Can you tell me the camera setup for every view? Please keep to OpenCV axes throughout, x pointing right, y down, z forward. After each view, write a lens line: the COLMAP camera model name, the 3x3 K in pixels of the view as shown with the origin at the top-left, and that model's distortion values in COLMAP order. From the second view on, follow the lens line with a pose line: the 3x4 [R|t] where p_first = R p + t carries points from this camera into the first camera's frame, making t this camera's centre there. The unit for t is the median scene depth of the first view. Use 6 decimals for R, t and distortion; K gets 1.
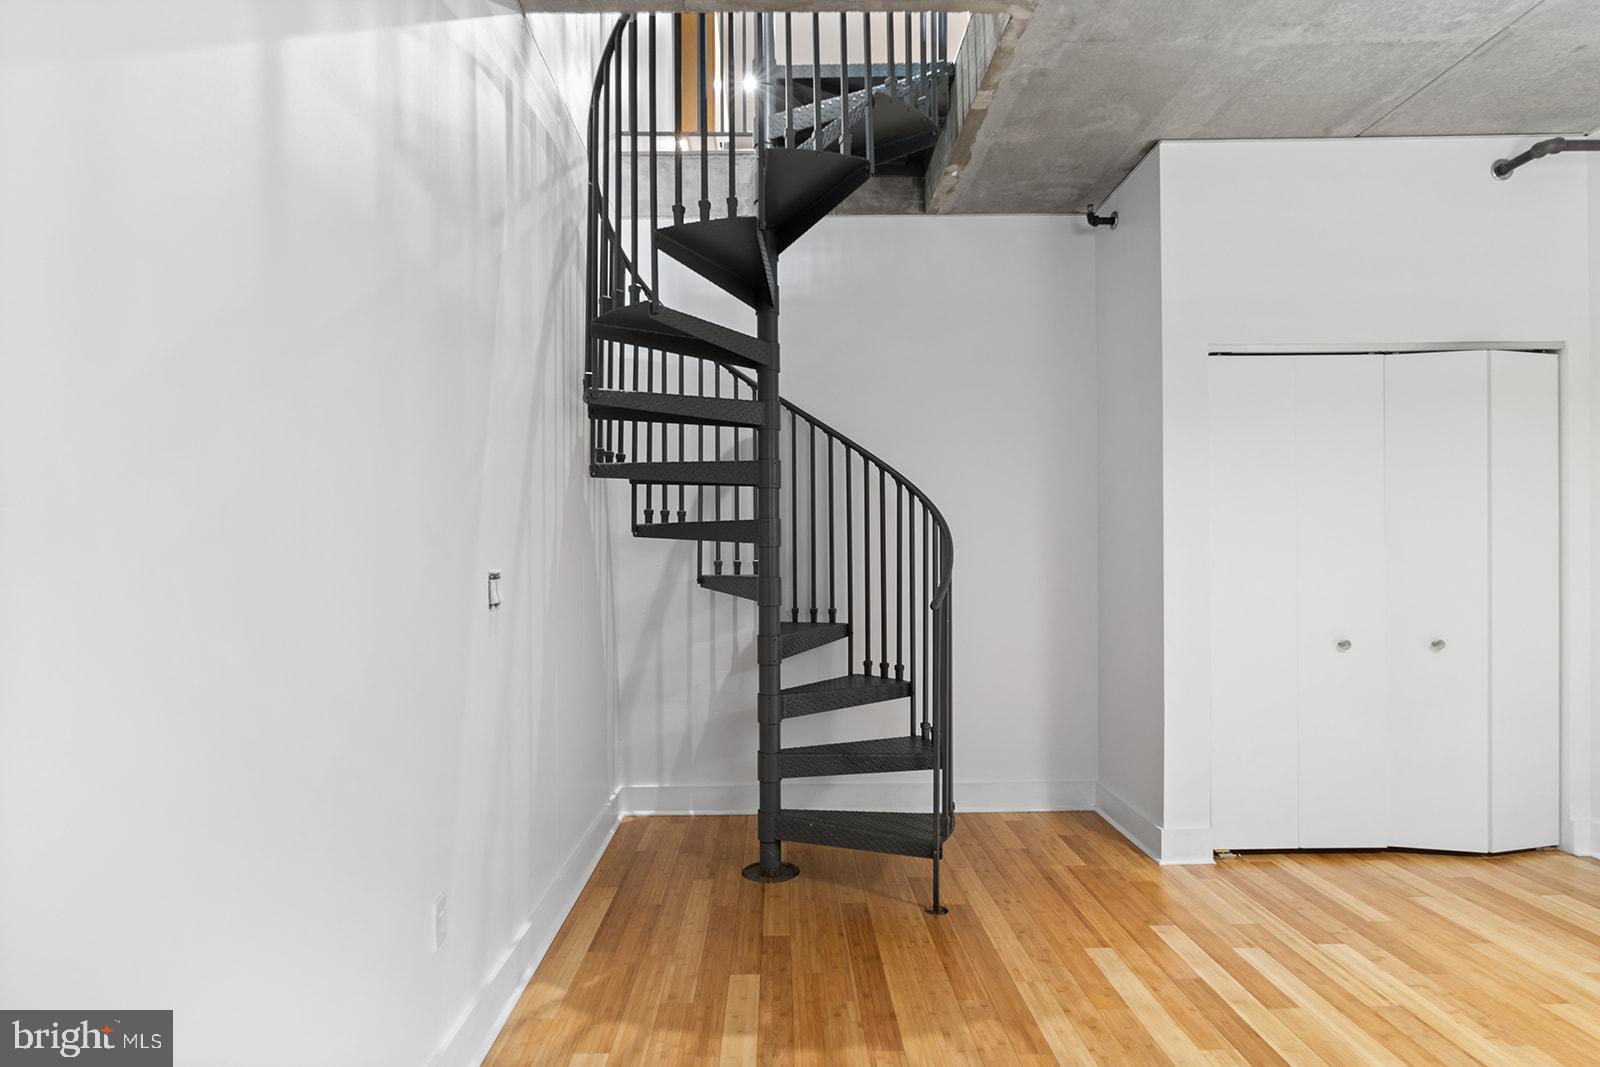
lens RADIAL K [[844.2, 0, 782.5], [0, 844.2, 553.7], [0, 0, 1]] dist [-0.008250, 0.003224]
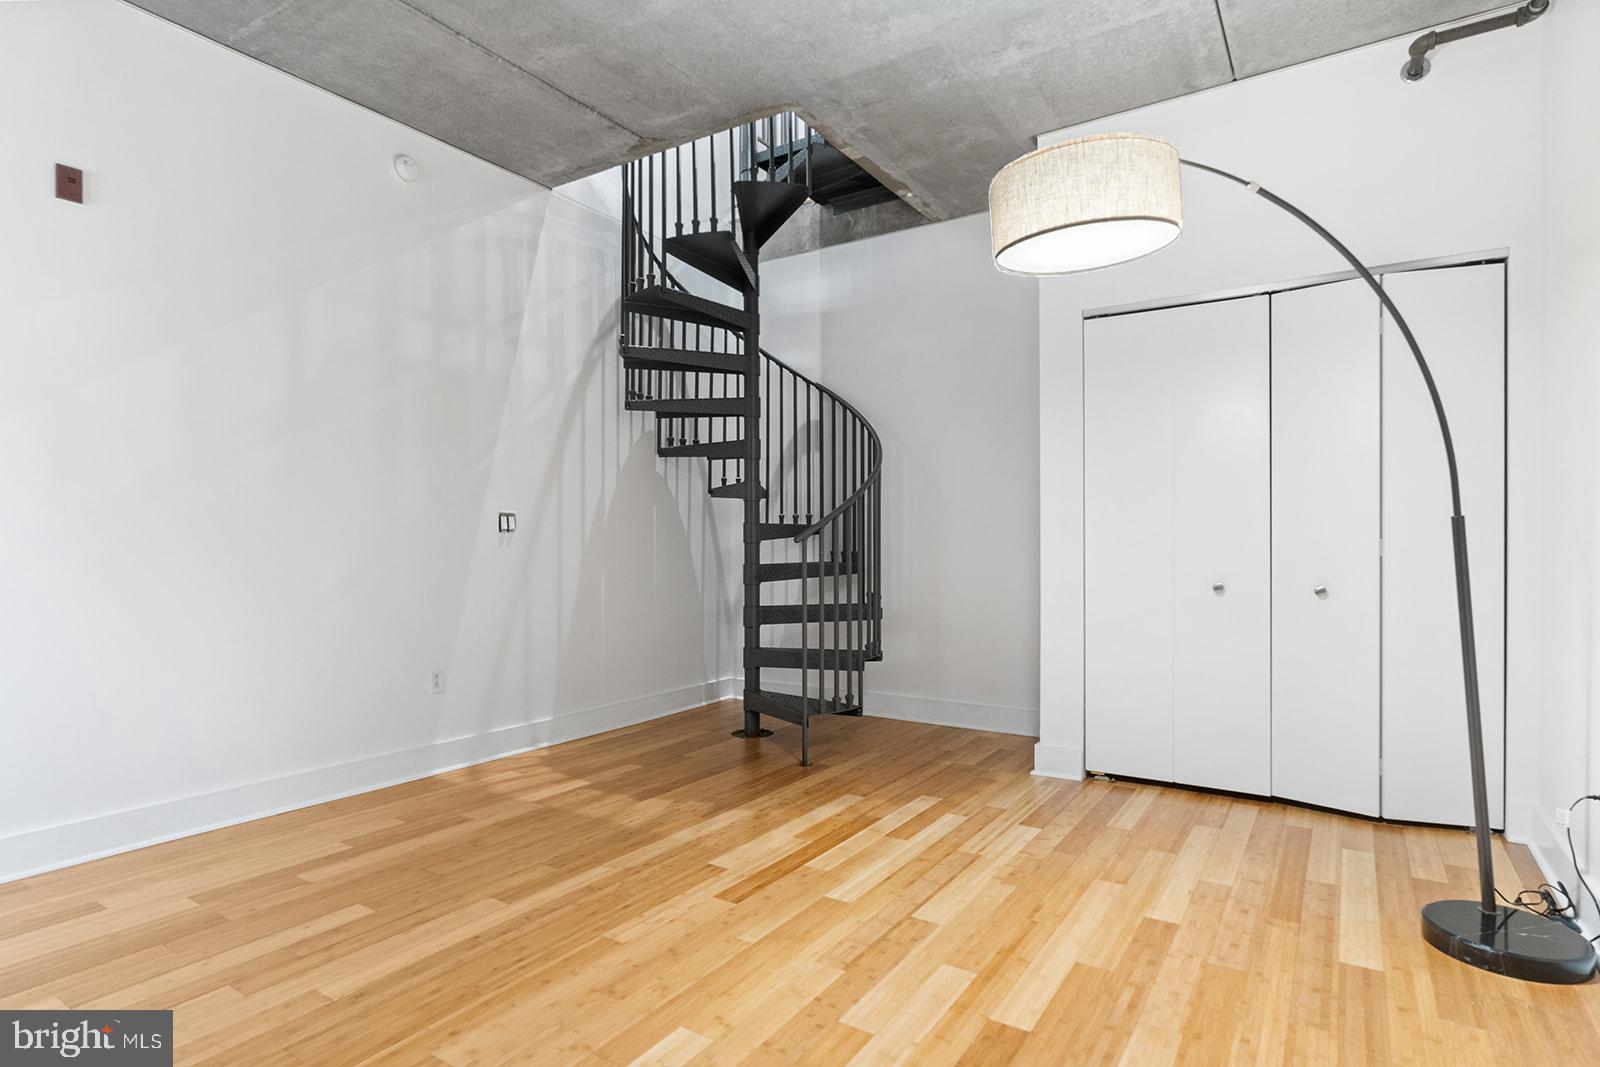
lens RADIAL K [[837.9, 0, 794.1], [0, 837.9, 536.1], [0, 0, 1]] dist [-0.002348, -0.000286]
pose [[0.836610, 0.006021, -0.547766, 0.851078], [-0.003953, 0.999980, 0.004956, 0.045877], [0.547785, -0.001981, 0.836617, -0.128847]]
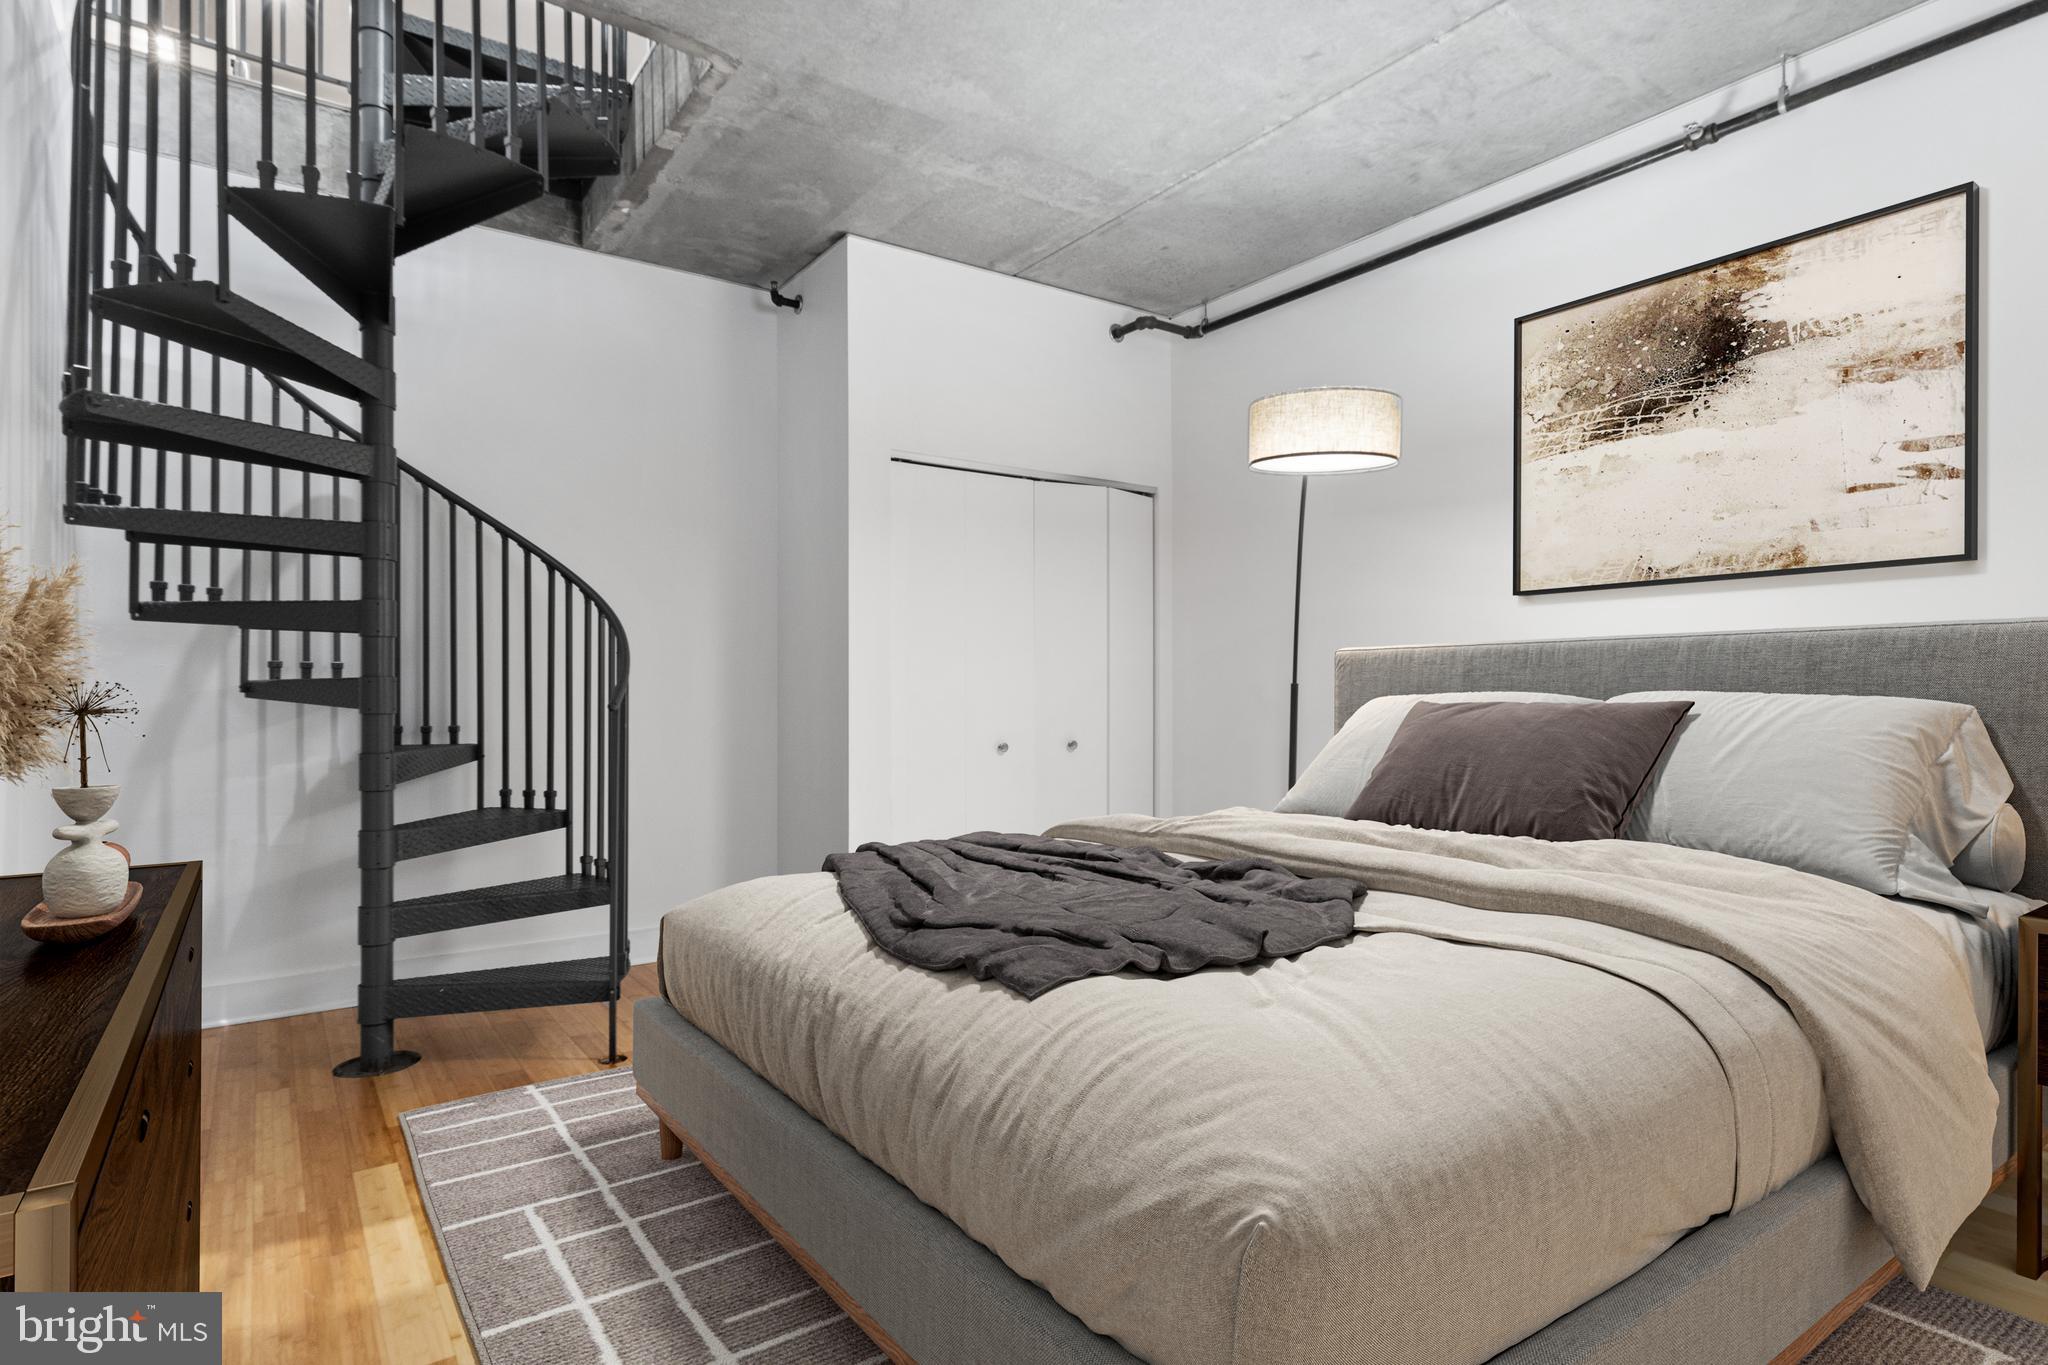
lens RADIAL K [[1056.0, 0, 1020.9], [0, 1056.0, 690.0], [0, 0, 1]] dist [-0.003533, 0.000177]
pose [[0.816227, 0.004833, 0.577711, -0.098079], [-0.001788, 0.999981, -0.005839, 0.047685], [-0.577728, 0.003733, 0.816221, -0.119735]]
